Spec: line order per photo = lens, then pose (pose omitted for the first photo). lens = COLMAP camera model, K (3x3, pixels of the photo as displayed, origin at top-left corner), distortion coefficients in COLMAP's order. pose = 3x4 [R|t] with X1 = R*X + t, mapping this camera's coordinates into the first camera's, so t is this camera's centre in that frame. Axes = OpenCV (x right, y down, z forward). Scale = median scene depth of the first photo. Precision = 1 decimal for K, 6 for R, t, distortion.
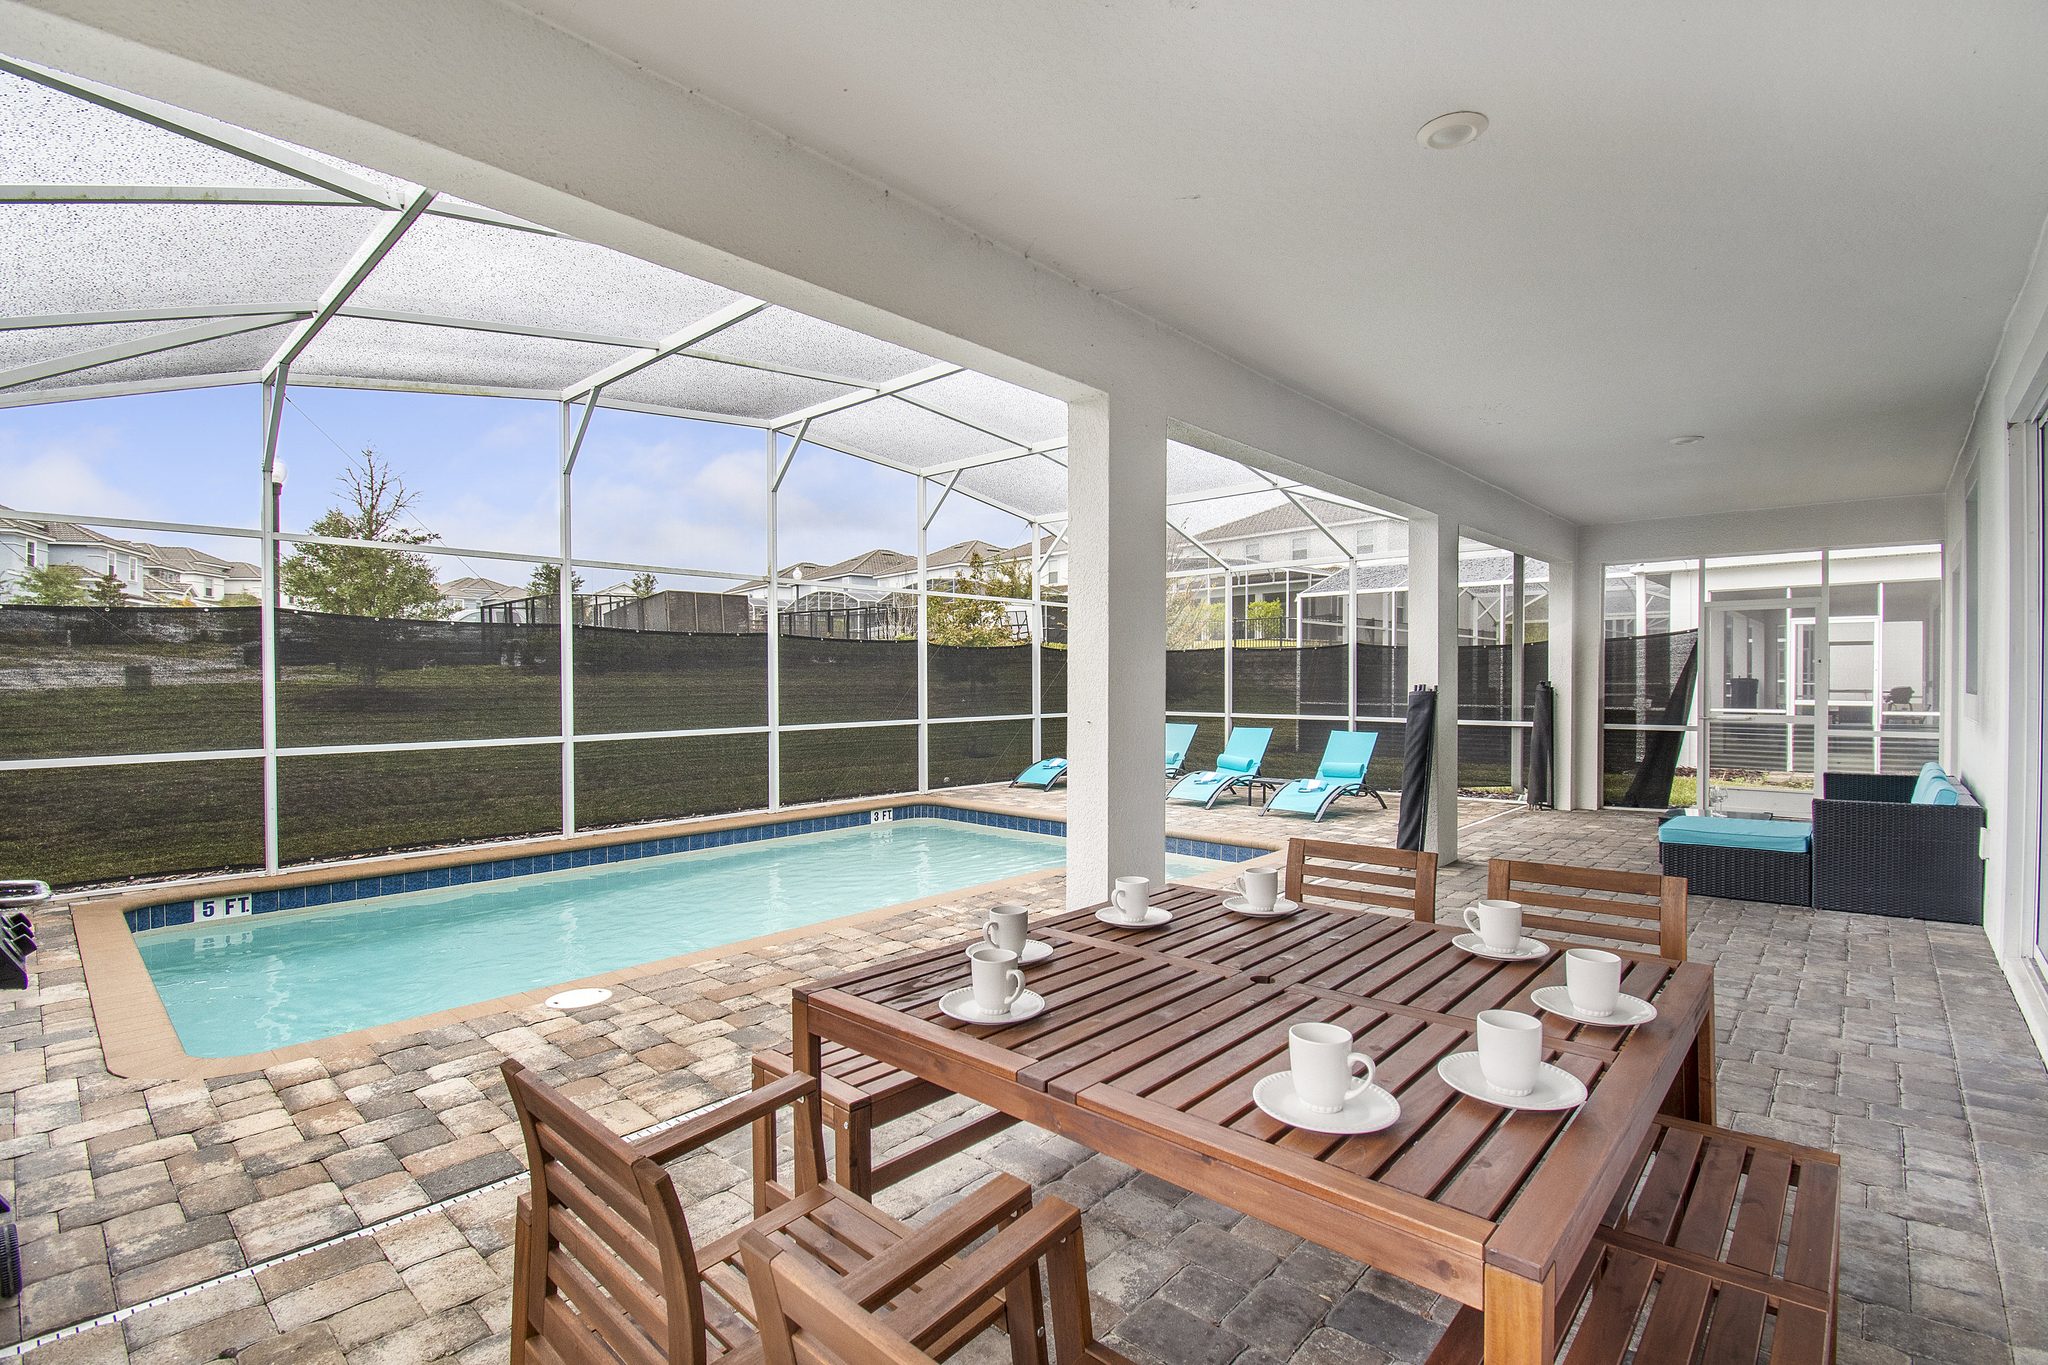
lens RADIAL K [[943.5, 0, 1001.9], [0, 943.5, 675.2], [0, 0, 1]] dist [0.015999, -0.033515]
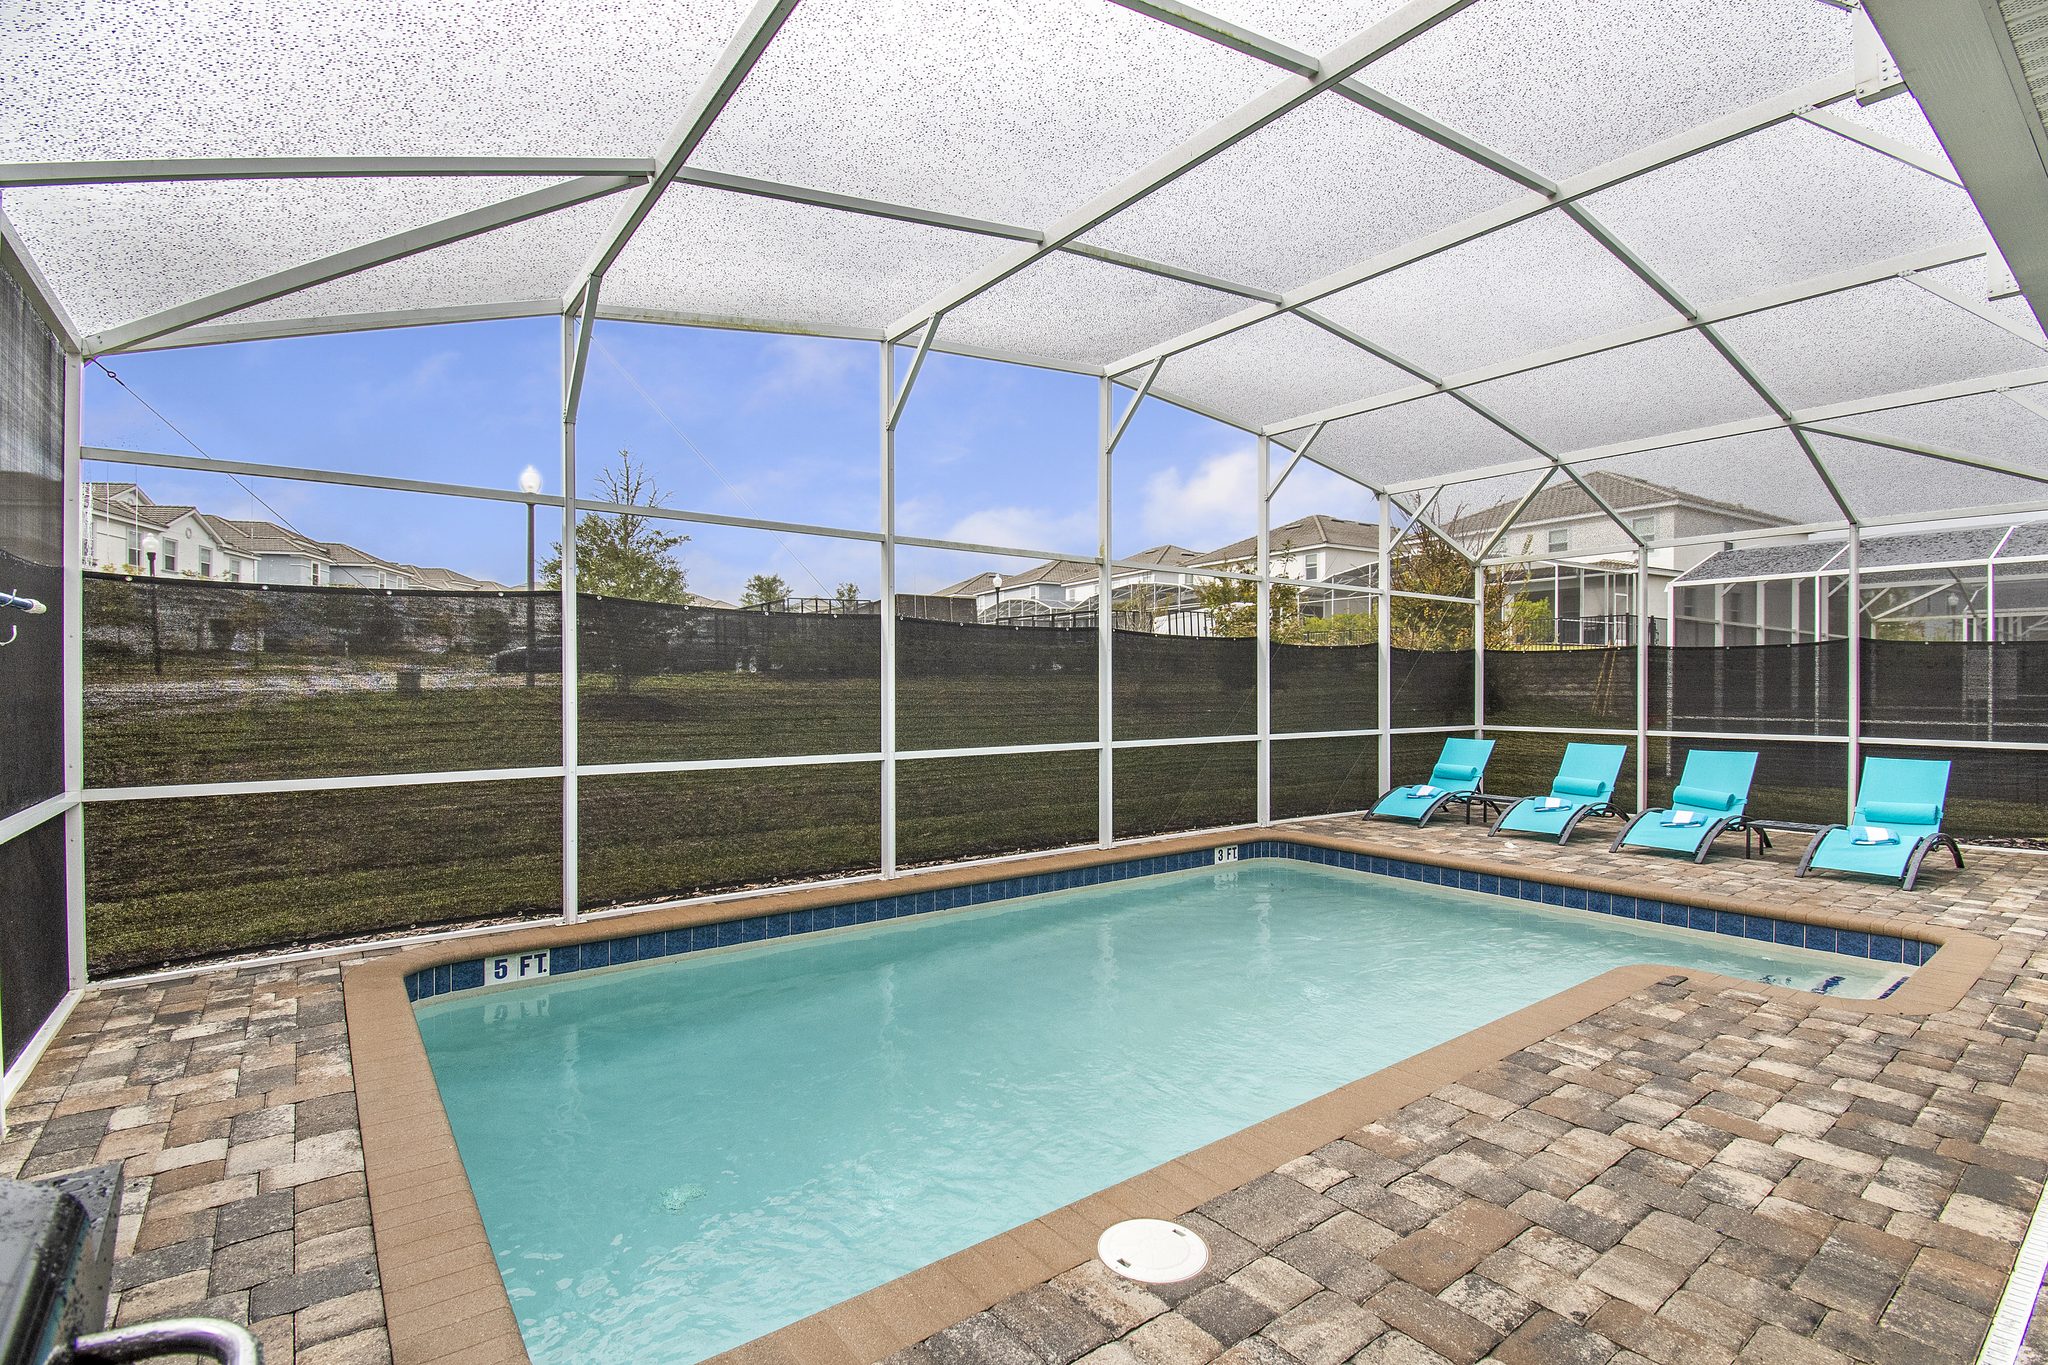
lens RADIAL K [[943.5, 0, 1001.9], [0, 943.5, 675.2], [0, 0, 1]] dist [0.015999, -0.033515]
pose [[0.983415, 0.000628, -0.181369, -0.243291], [-0.002341, 0.999955, -0.009233, 0.005627], [0.181355, 0.009505, 0.983372, 0.244759]]
